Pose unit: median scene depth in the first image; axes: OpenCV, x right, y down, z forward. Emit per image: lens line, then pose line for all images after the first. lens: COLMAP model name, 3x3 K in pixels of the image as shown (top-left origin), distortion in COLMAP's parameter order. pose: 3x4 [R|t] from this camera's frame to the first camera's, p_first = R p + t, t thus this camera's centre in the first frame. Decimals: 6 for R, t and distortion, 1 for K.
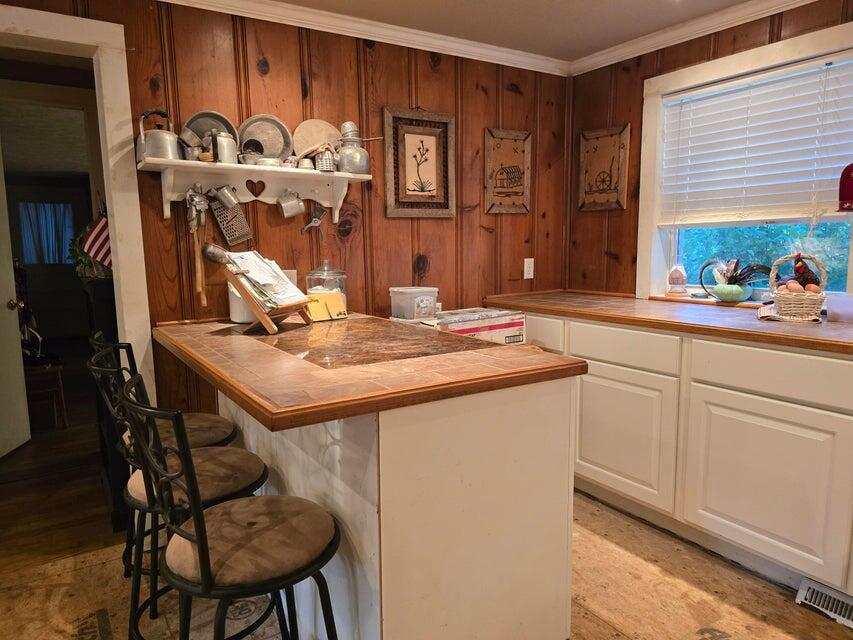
lens RADIAL K [[572.9, 0, 422.2], [0, 572.9, 325.5], [0, 0, 1]] dist [0.051031, -0.053772]
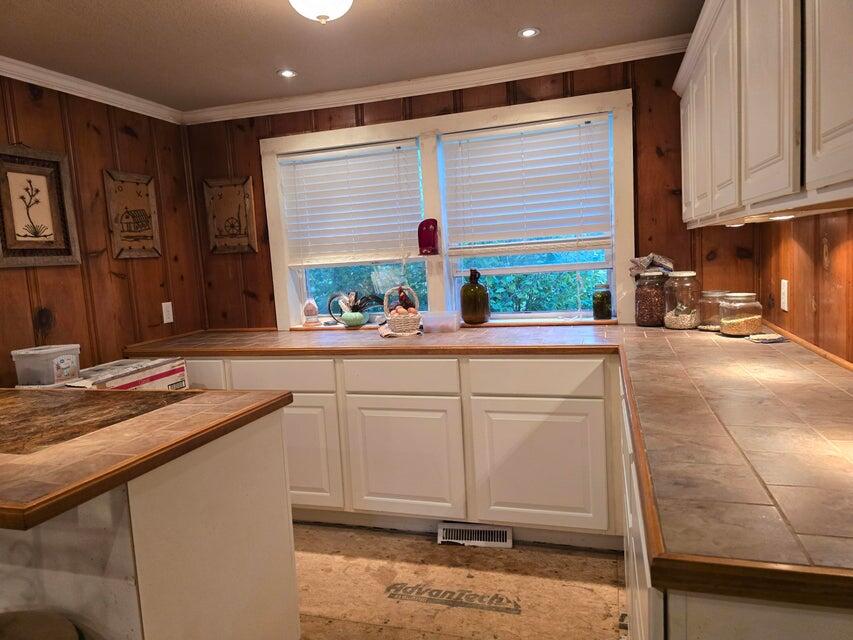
lens RADIAL K [[572.9, 0, 434.2], [0, 572.9, 322.9], [0, 0, 1]] dist [0.051031, -0.053772]
pose [[0.755856, -0.102073, 0.646733, -0.137413], [0.137287, 0.990523, -0.004118, -0.018758], [-0.640183, 0.091900, 0.762706, -0.052413]]
